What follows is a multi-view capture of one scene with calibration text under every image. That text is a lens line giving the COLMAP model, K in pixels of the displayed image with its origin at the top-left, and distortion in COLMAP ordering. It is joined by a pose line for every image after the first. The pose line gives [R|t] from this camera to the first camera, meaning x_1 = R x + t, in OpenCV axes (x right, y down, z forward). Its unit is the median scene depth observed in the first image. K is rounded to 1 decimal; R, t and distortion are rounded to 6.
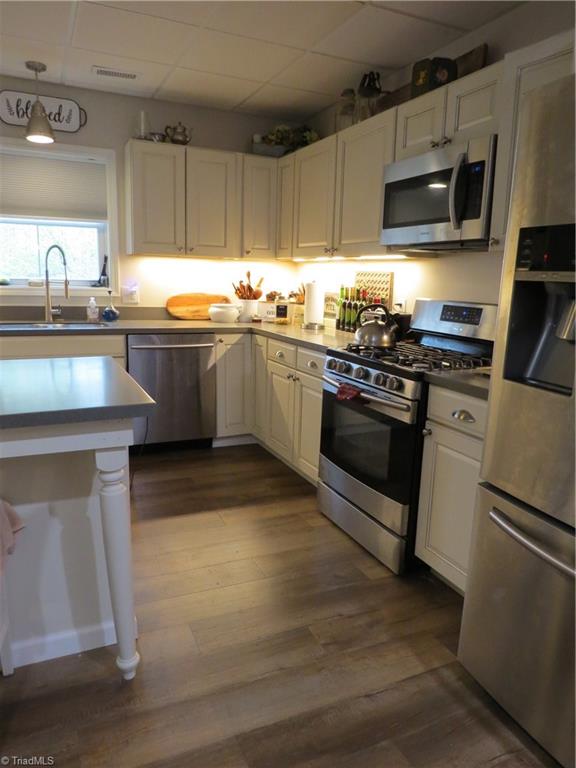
lens RADIAL K [[546.1, 0, 287.5], [0, 546.1, 384.1], [0, 0, 1]] dist [0.002161, -0.001871]
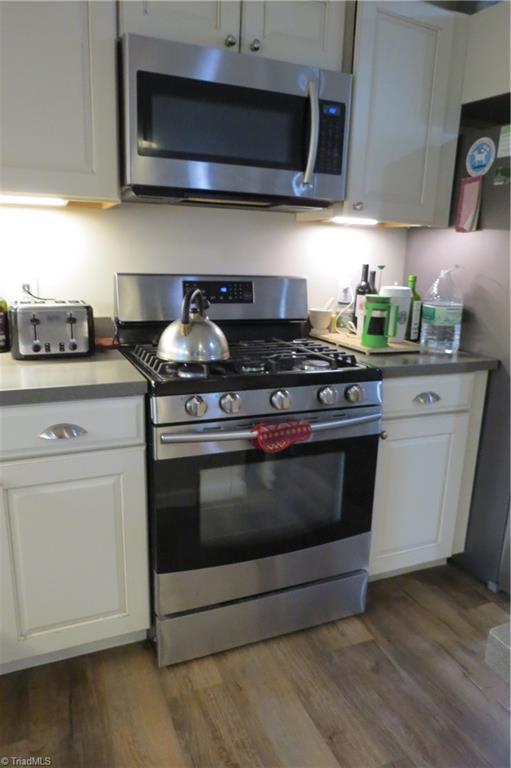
lens RADIAL K [[540.2, 0, 255.0], [0, 540.2, 386.3], [0, 0, 1]] dist [-0.025587, 0.007639]
pose [[0.024102, -0.267027, 0.963388, -0.396194], [0.161809, 0.952003, 0.259823, -0.172595], [-0.986528, 0.149623, 0.066153, 0.838128]]
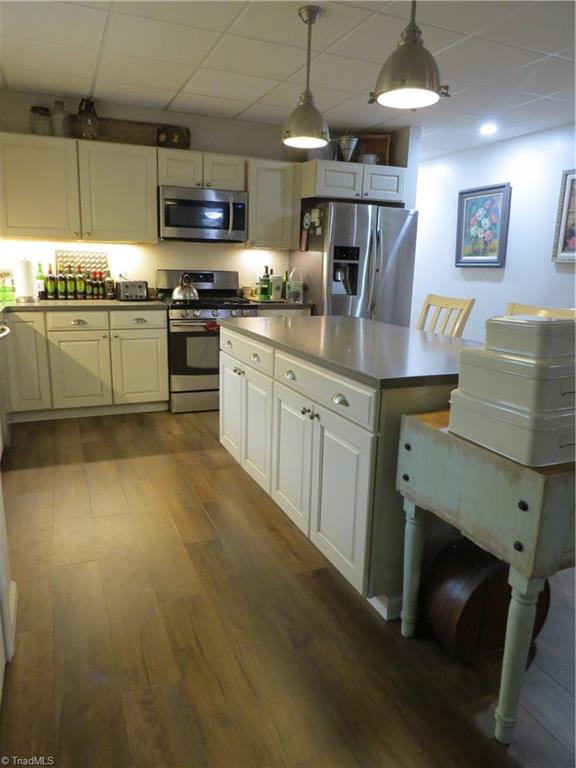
lens RADIAL K [[546.1, 0, 288.1], [0, 546.1, 386.5], [0, 0, 1]] dist [0.002161, -0.001871]
pose [[0.033989, -0.248932, 0.967924, -1.389171], [0.167015, 0.956280, 0.240072, -0.152877], [-0.985368, 0.153498, 0.074078, 0.572924]]
